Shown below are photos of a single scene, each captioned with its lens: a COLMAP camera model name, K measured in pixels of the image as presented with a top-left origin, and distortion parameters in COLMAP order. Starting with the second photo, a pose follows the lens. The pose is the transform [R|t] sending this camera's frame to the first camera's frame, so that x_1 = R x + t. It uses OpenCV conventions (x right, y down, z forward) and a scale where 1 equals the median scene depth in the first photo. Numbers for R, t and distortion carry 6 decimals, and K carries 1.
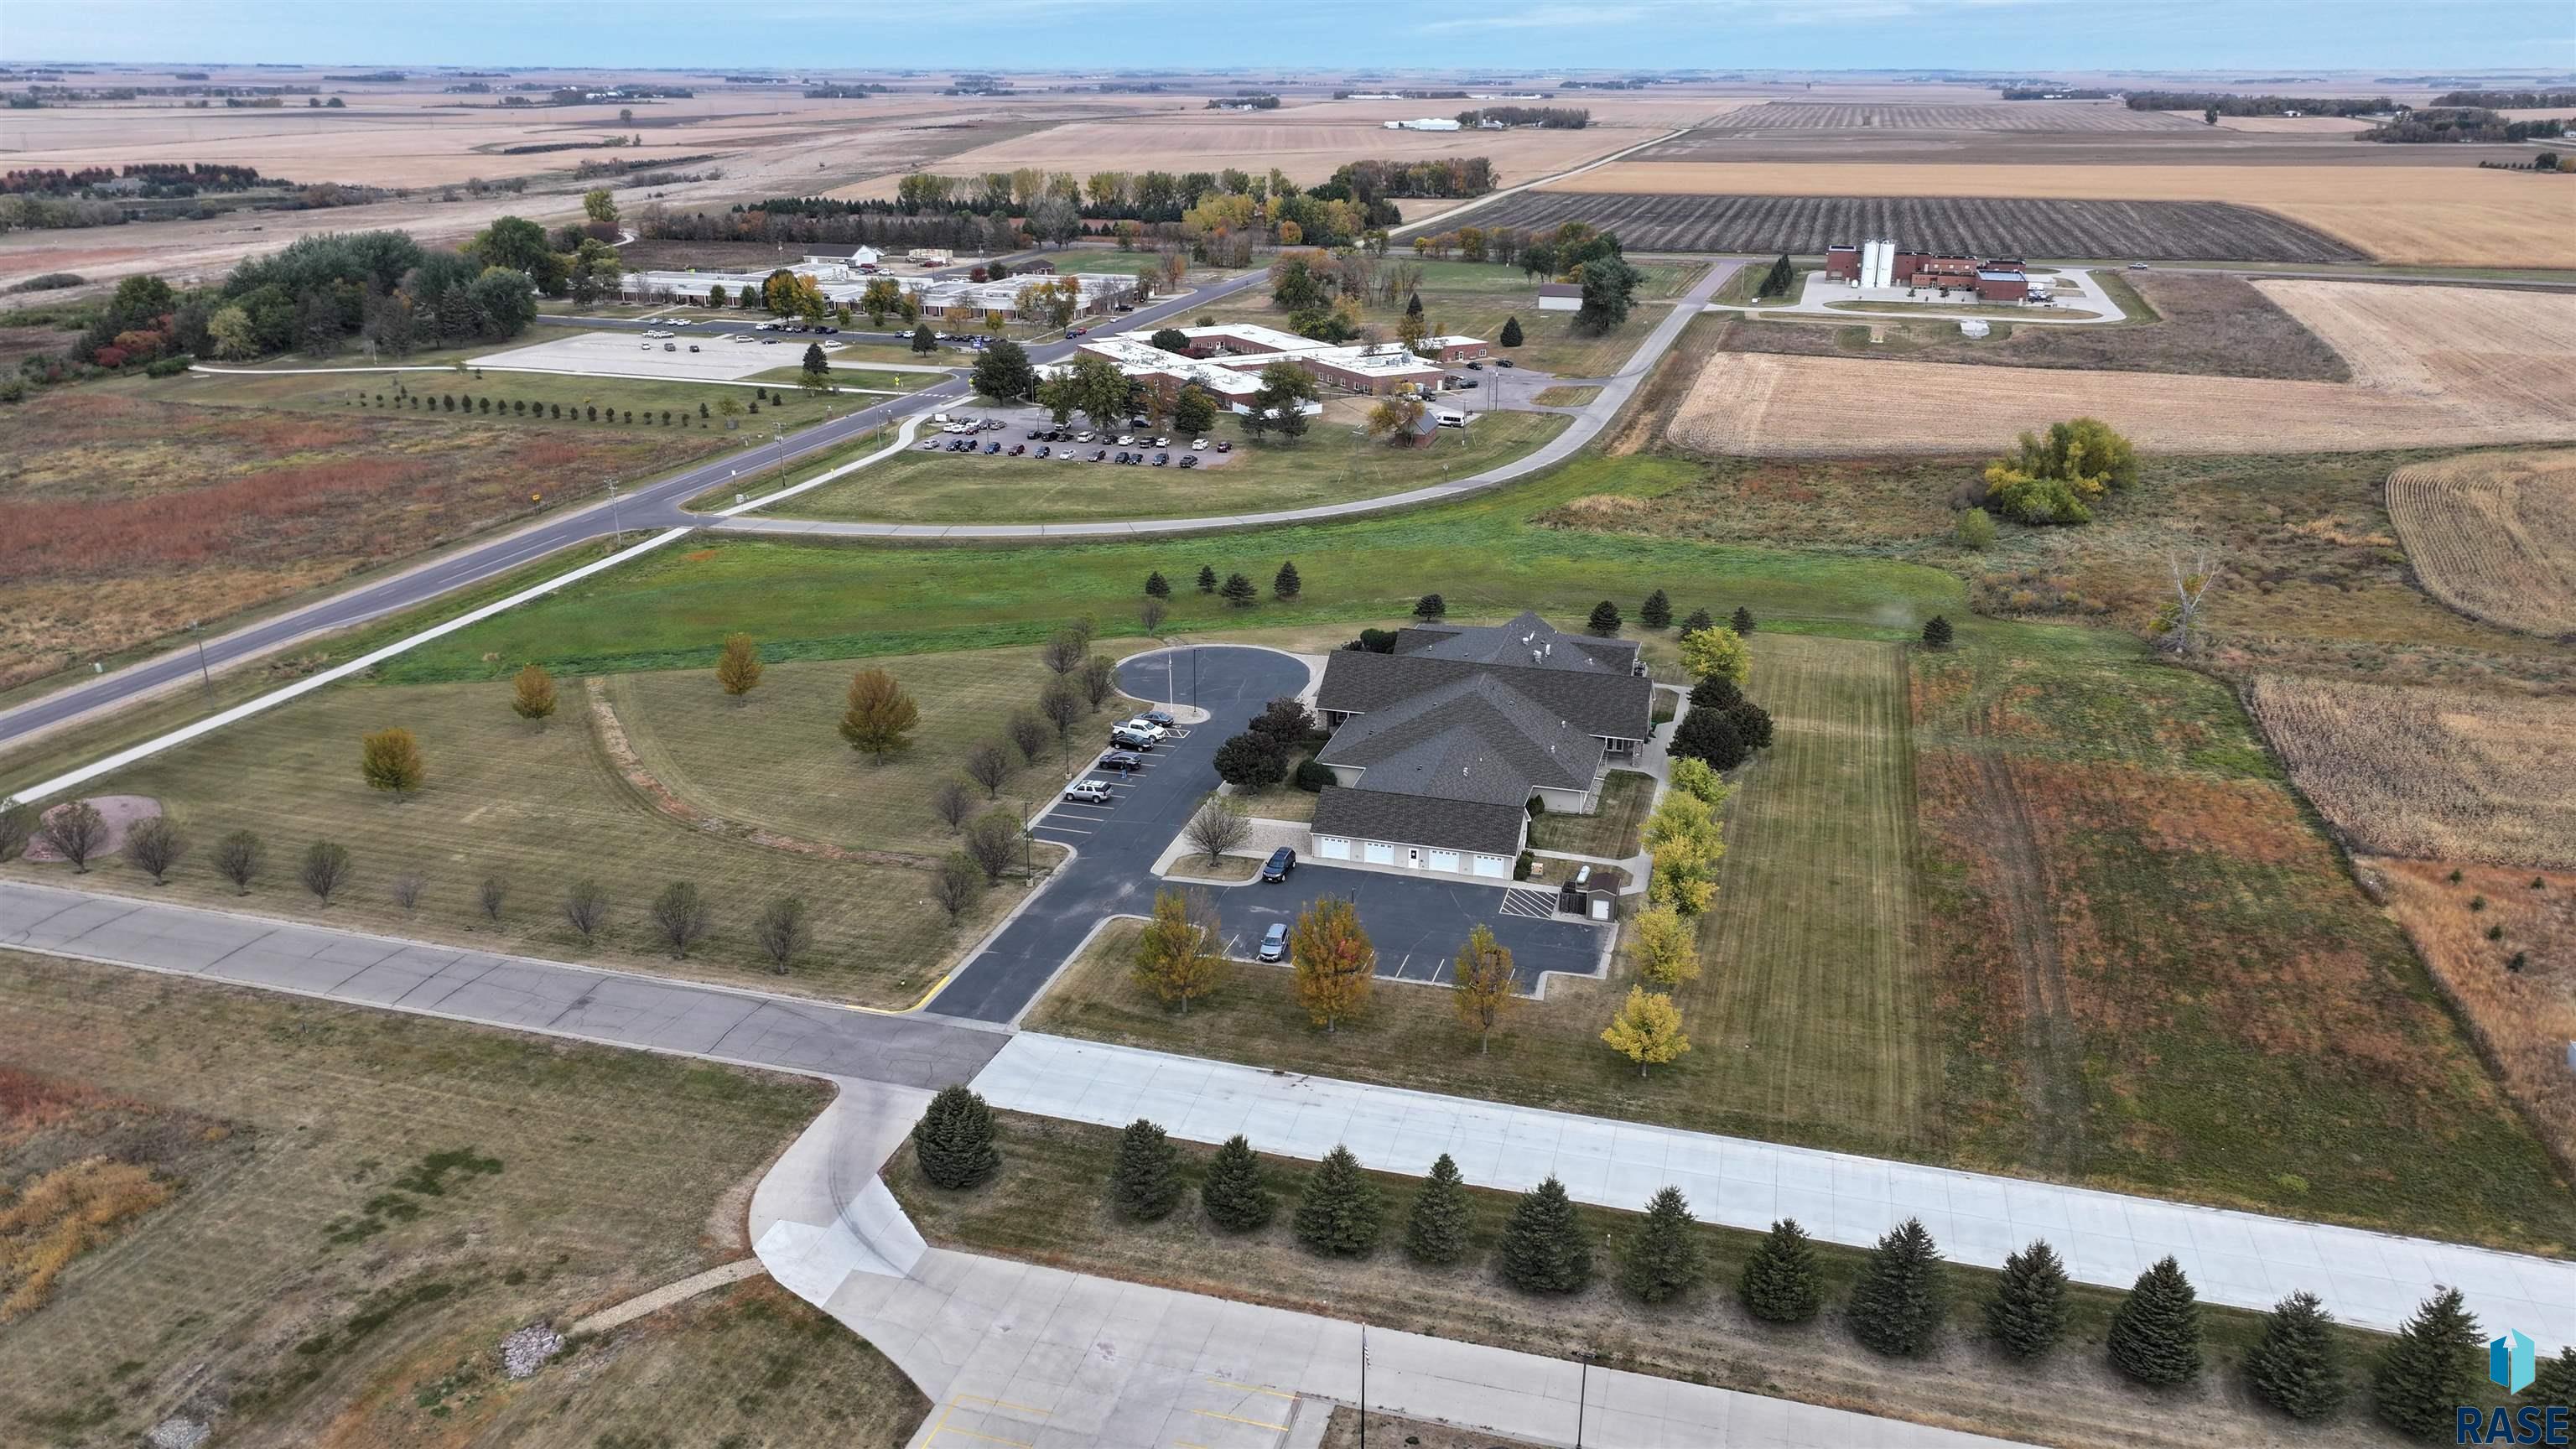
lens RADIAL K [[1780.8, 0, 1288.0], [0, 1780.8, 724.5], [0, 0, 1]] dist [0.005634, 0.010524]
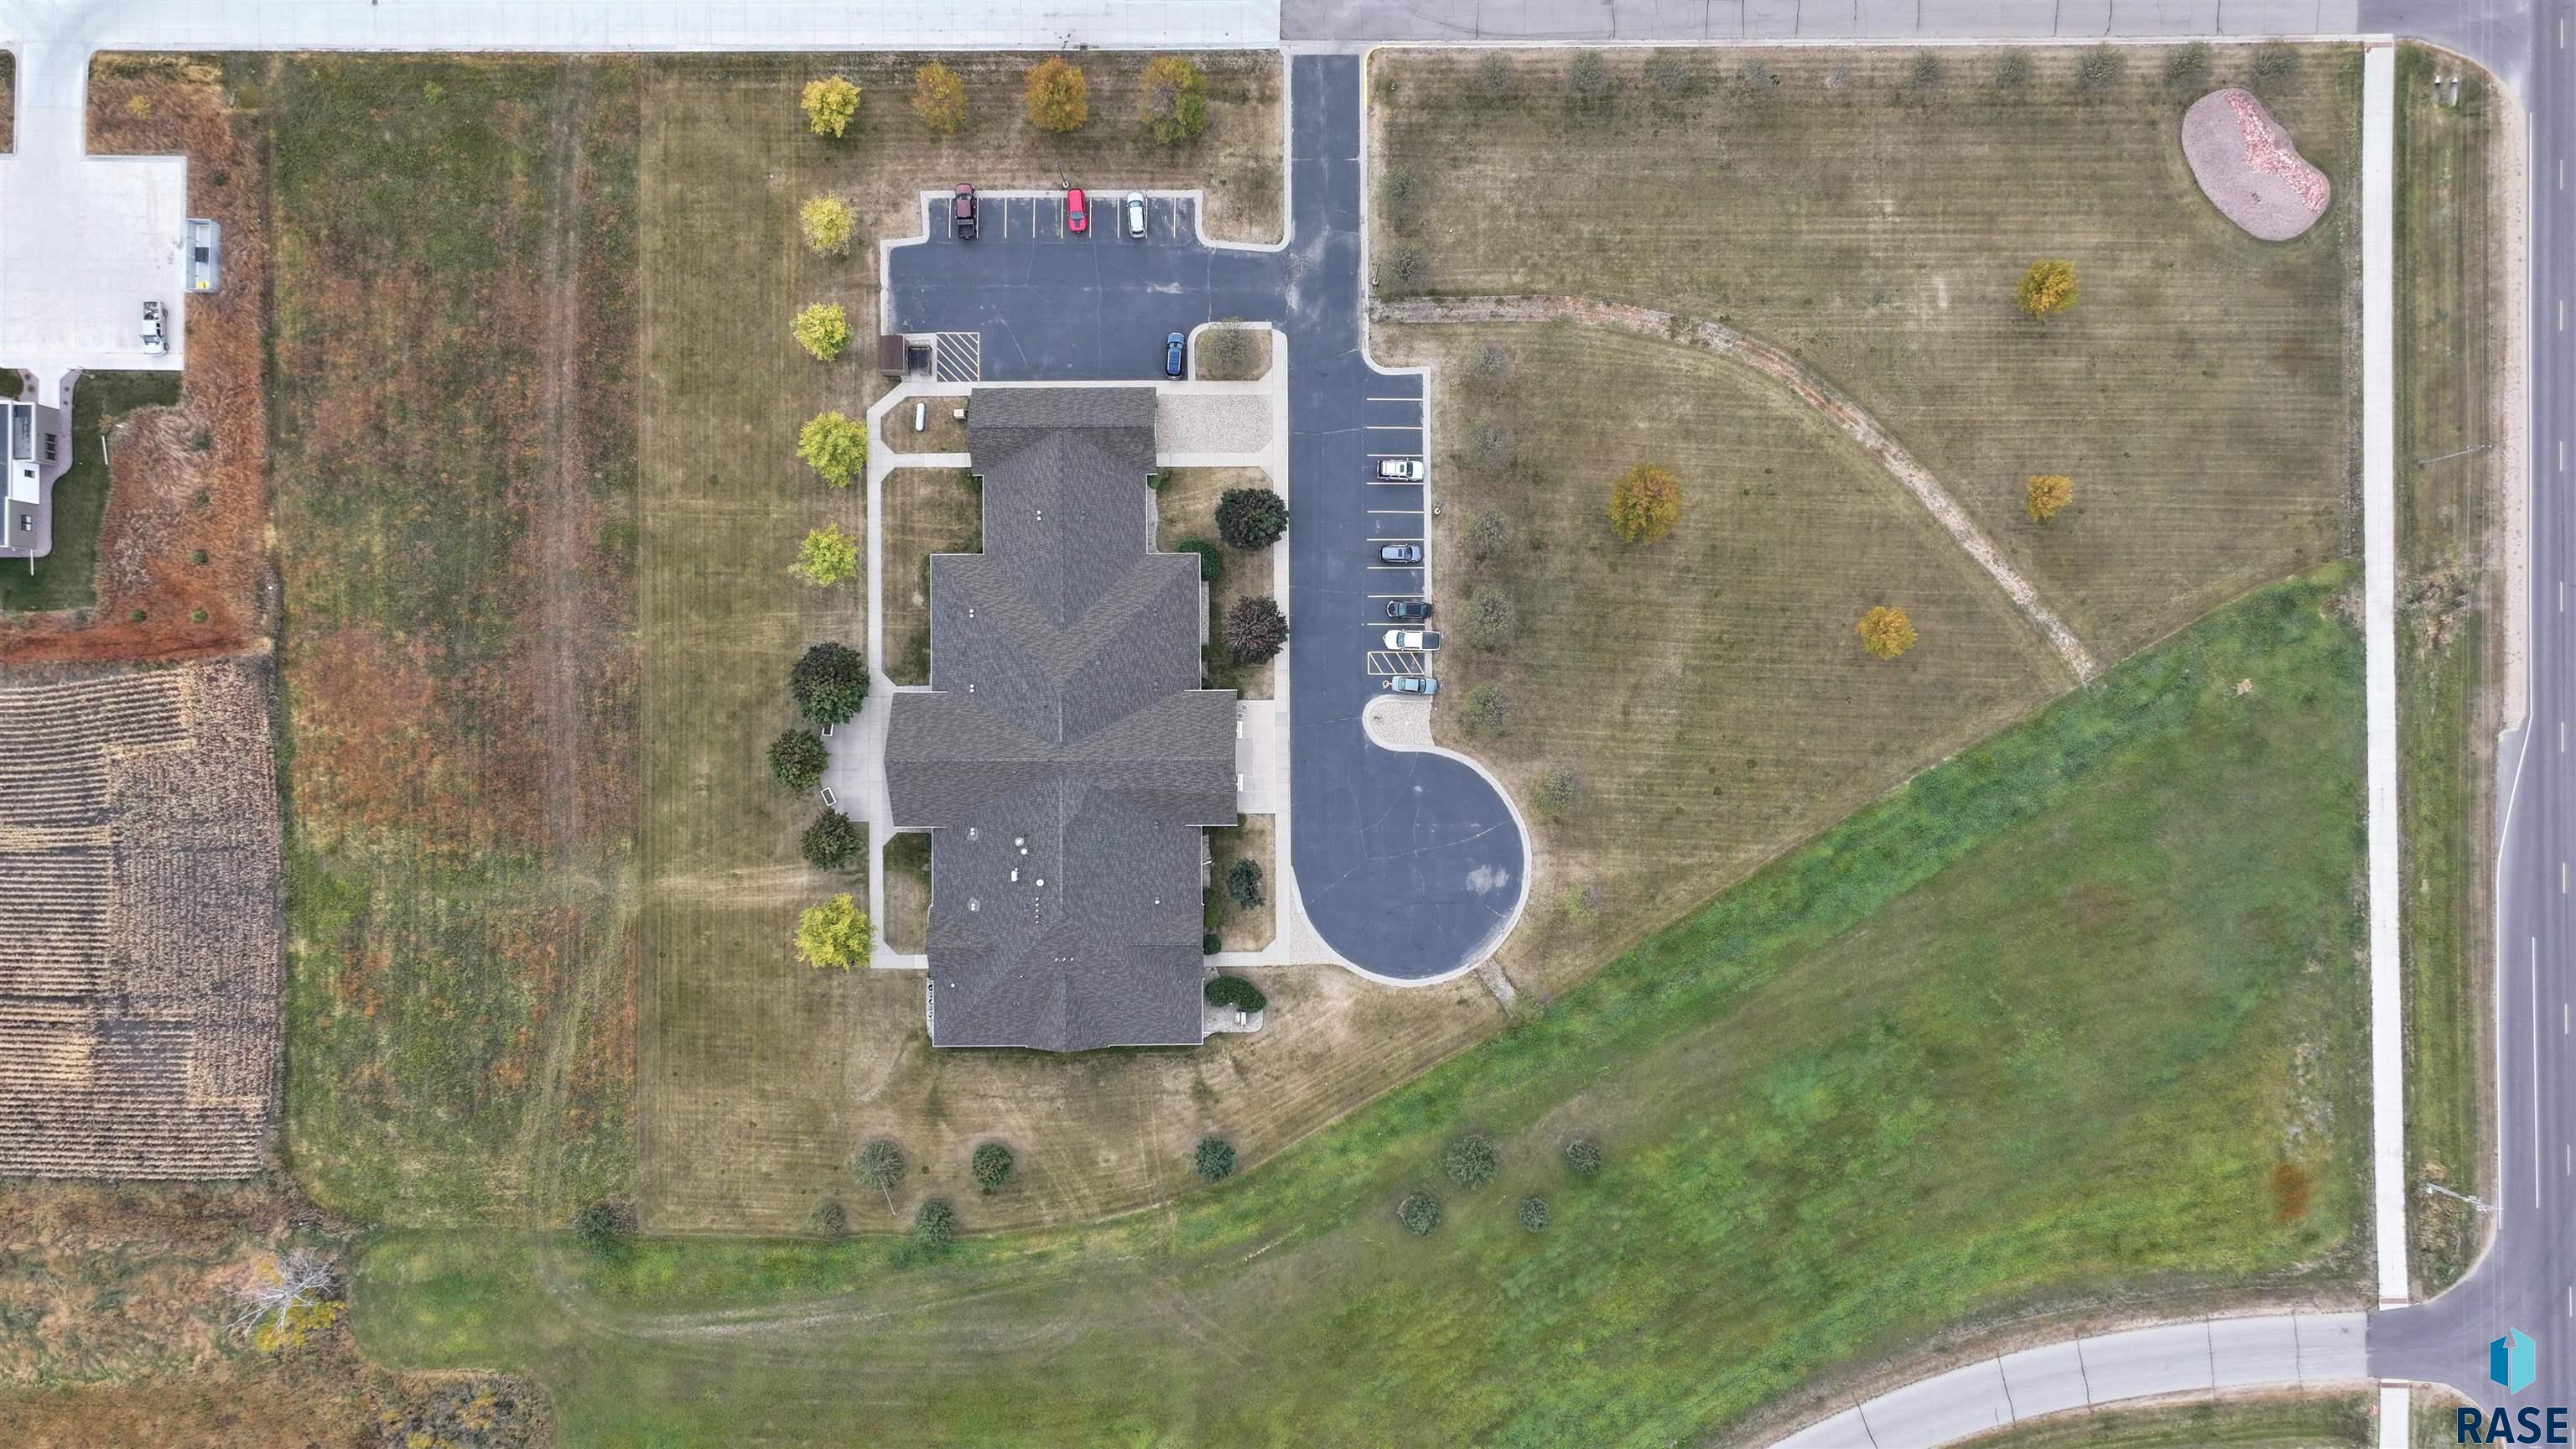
lens RADIAL K [[1780.8, 0, 1288.0], [0, 1780.8, 724.5], [0, 0, 1]] dist [0.005634, 0.010524]
pose [[-0.958926, 0.283307, -0.014092, 0.009305], [-0.111558, -0.330987, 0.937018, -1.103810], [0.260799, 0.900103, 0.348997, 0.841361]]
